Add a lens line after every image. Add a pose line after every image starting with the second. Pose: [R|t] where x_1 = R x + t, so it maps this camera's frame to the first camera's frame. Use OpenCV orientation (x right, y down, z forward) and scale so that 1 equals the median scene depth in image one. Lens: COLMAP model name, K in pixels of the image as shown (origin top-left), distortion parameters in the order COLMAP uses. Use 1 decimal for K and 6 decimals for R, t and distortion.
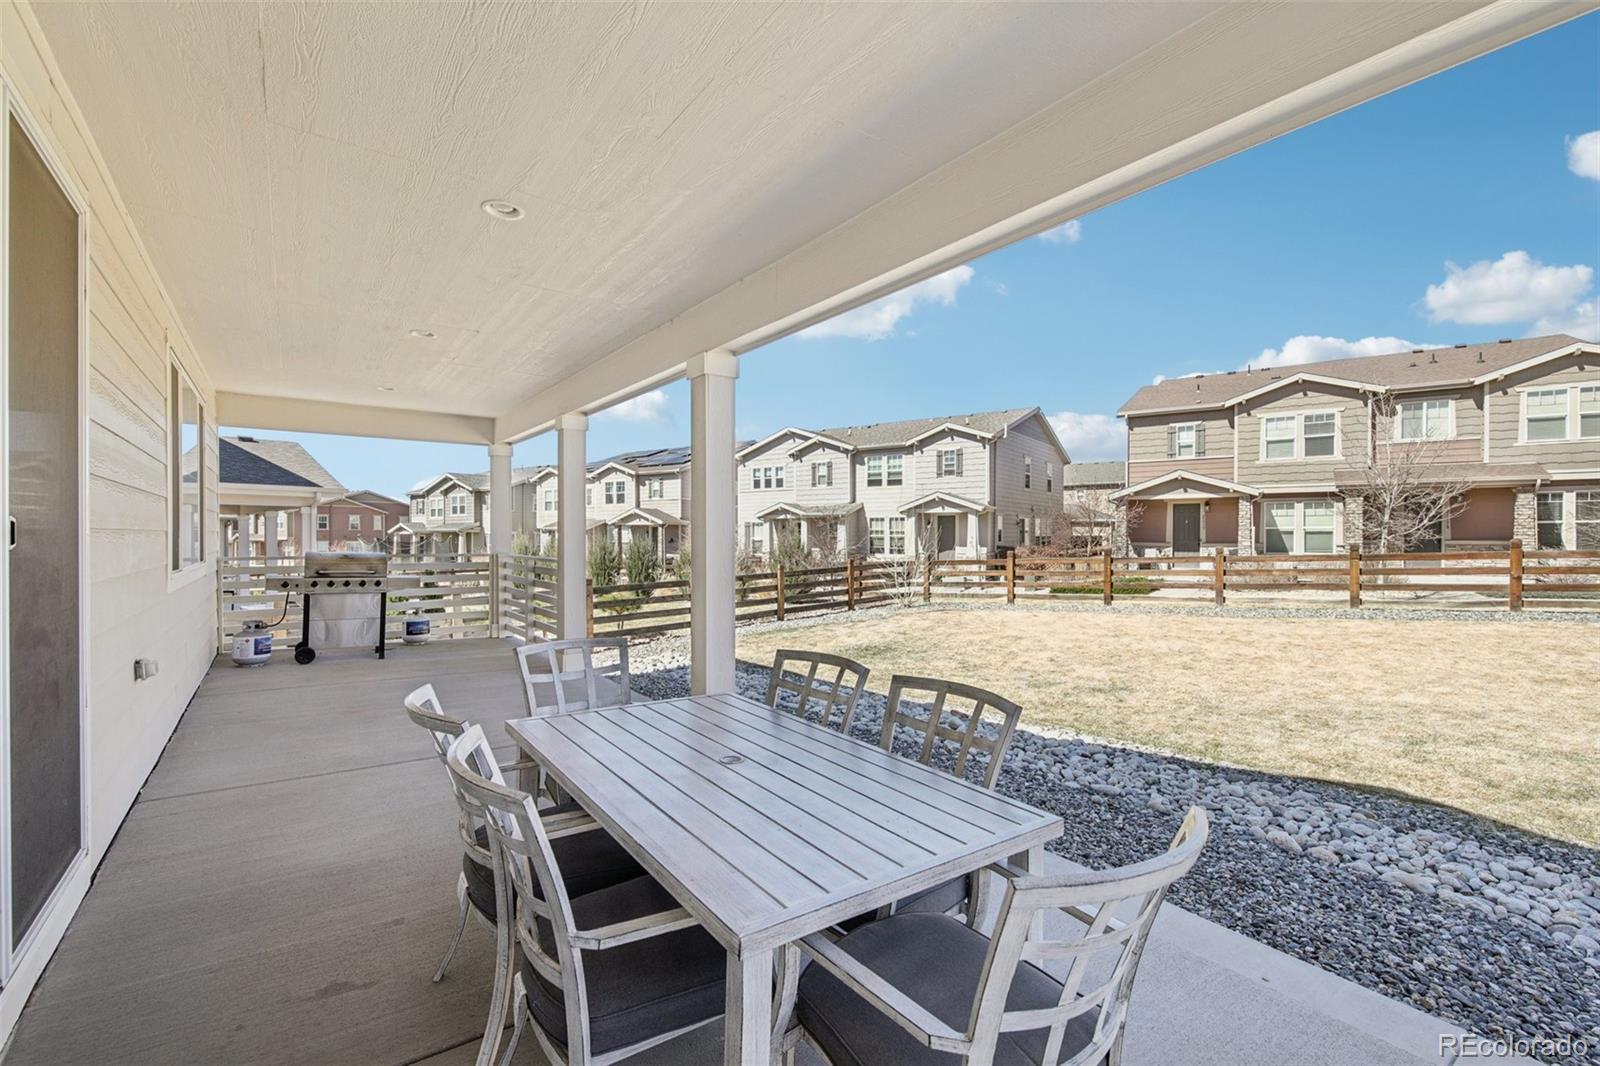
lens RADIAL K [[687.5, 0, 800.0], [0, 687.5, 533.0], [0, 0, 1]] dist [-0.000261, -0.007717]
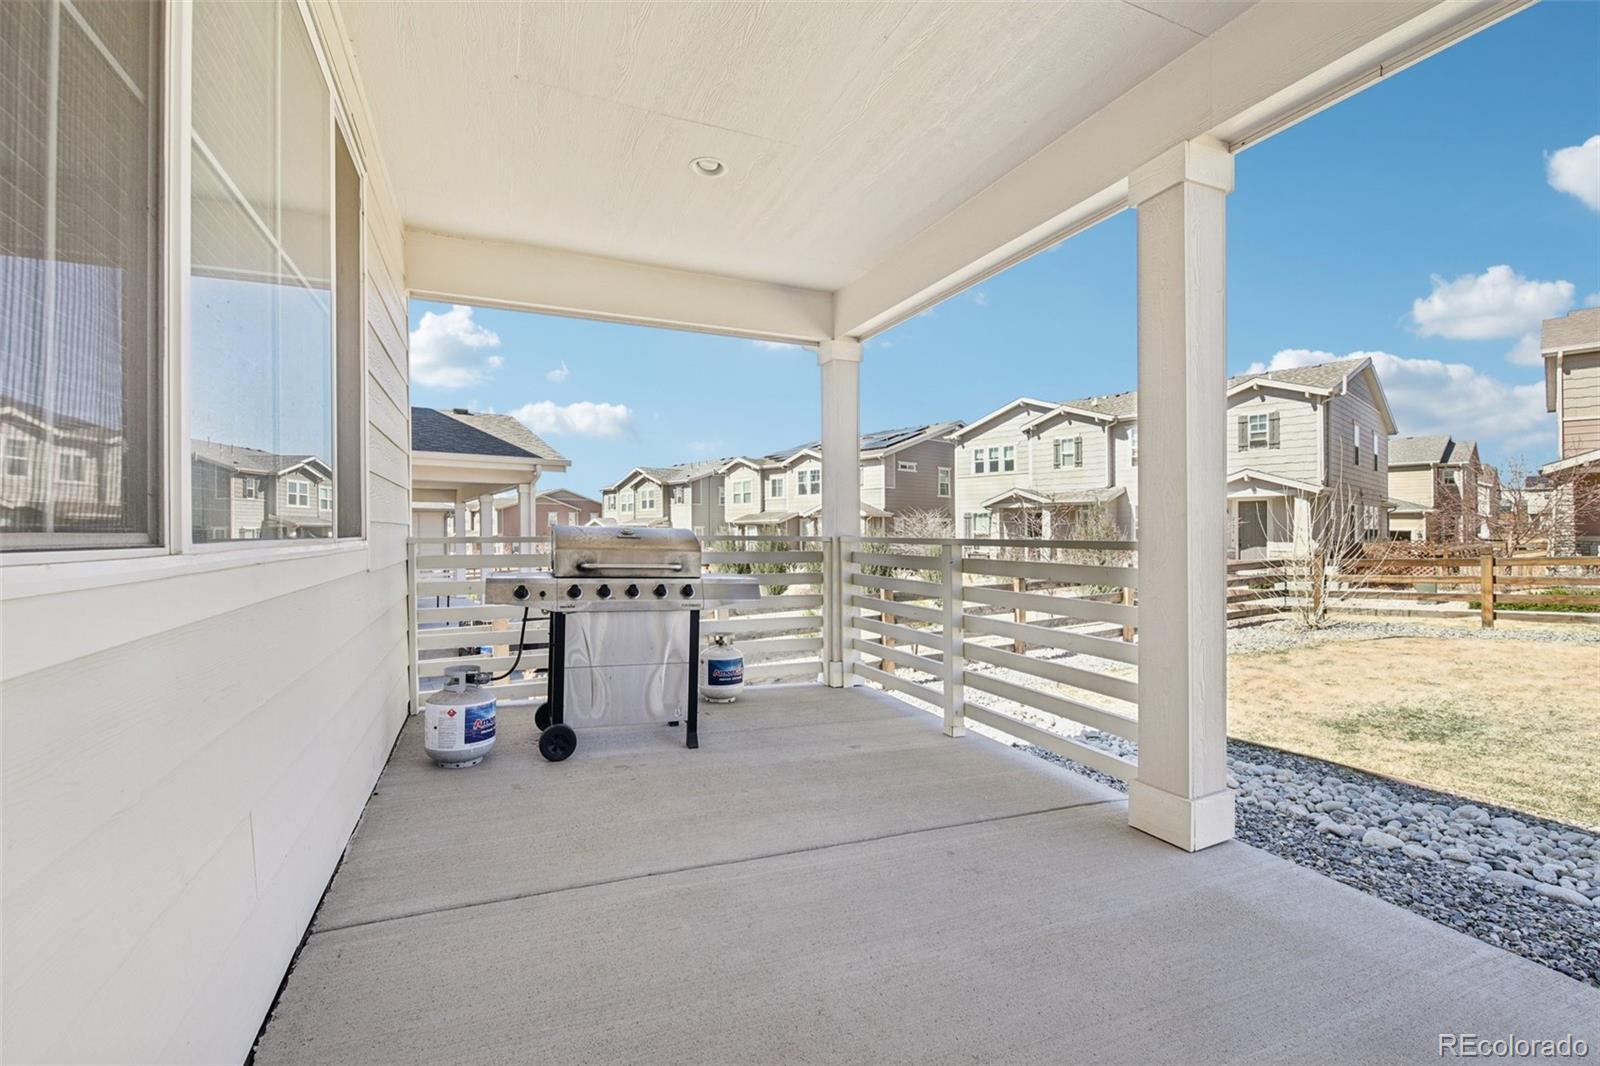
lens RADIAL K [[713.5, 0, 784.3], [0, 713.5, 540.0], [0, 0, 1]] dist [-0.023634, -0.007643]
pose [[0.967005, 0.003241, -0.254738, -0.083040], [0.000353, 0.999901, 0.014062, 0.006072], [0.254758, -0.013688, 0.966908, 0.105721]]
